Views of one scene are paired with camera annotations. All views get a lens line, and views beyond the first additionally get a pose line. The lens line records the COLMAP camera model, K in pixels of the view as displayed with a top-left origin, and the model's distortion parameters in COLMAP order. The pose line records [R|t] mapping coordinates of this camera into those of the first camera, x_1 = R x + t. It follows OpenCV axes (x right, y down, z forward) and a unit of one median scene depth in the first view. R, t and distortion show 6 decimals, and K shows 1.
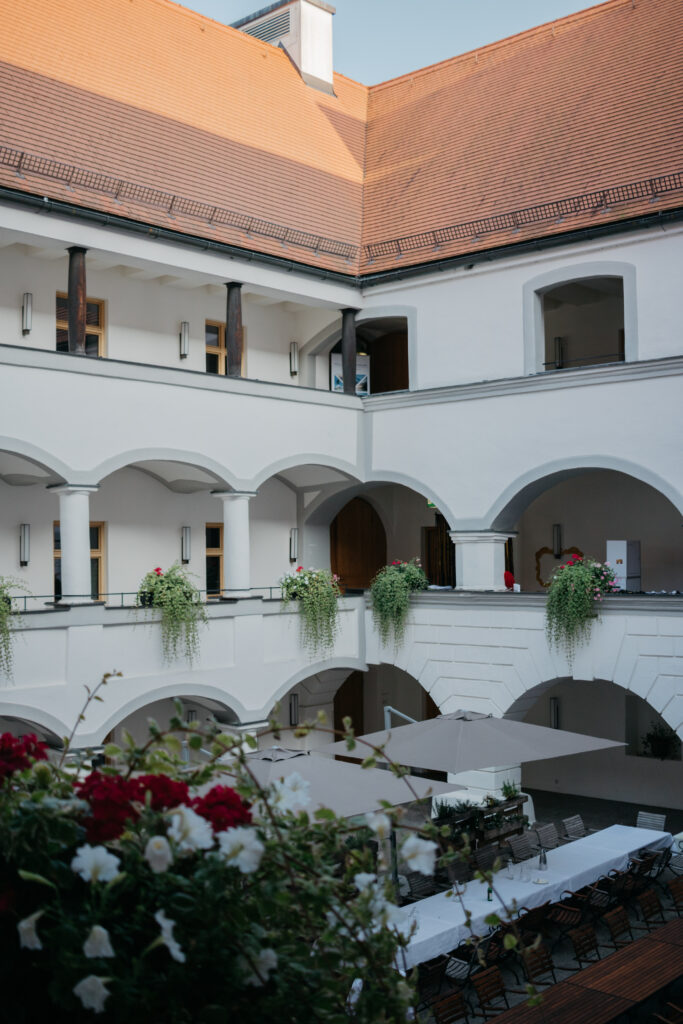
lens RADIAL K [[1127.6, 0, 341.5], [0, 1127.6, 512.0], [0, 0, 1]] dist [-0.118562, 0.085413]
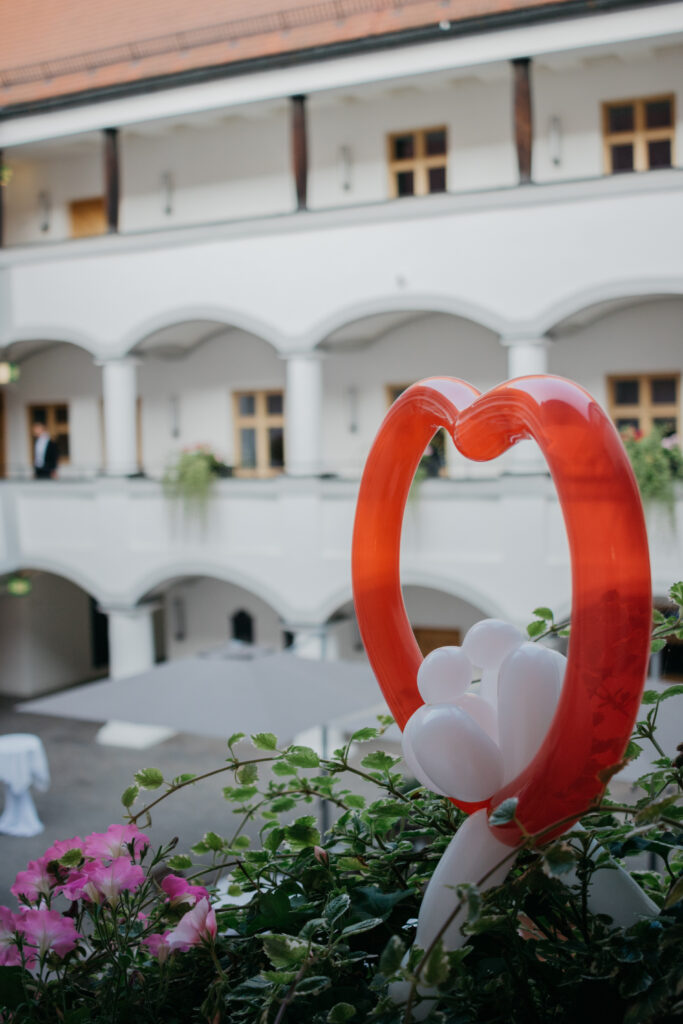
lens RADIAL K [[1170.1, 0, 341.5], [0, 1170.1, 512.0], [0, 0, 1]] dist [-0.120338, 0.009430]
pose [[0.269495, 0.057364, -0.961292, 0.821960], [0.060212, 0.995267, 0.076272, 0.042632], [0.961118, -0.078436, 0.264765, 0.869803]]
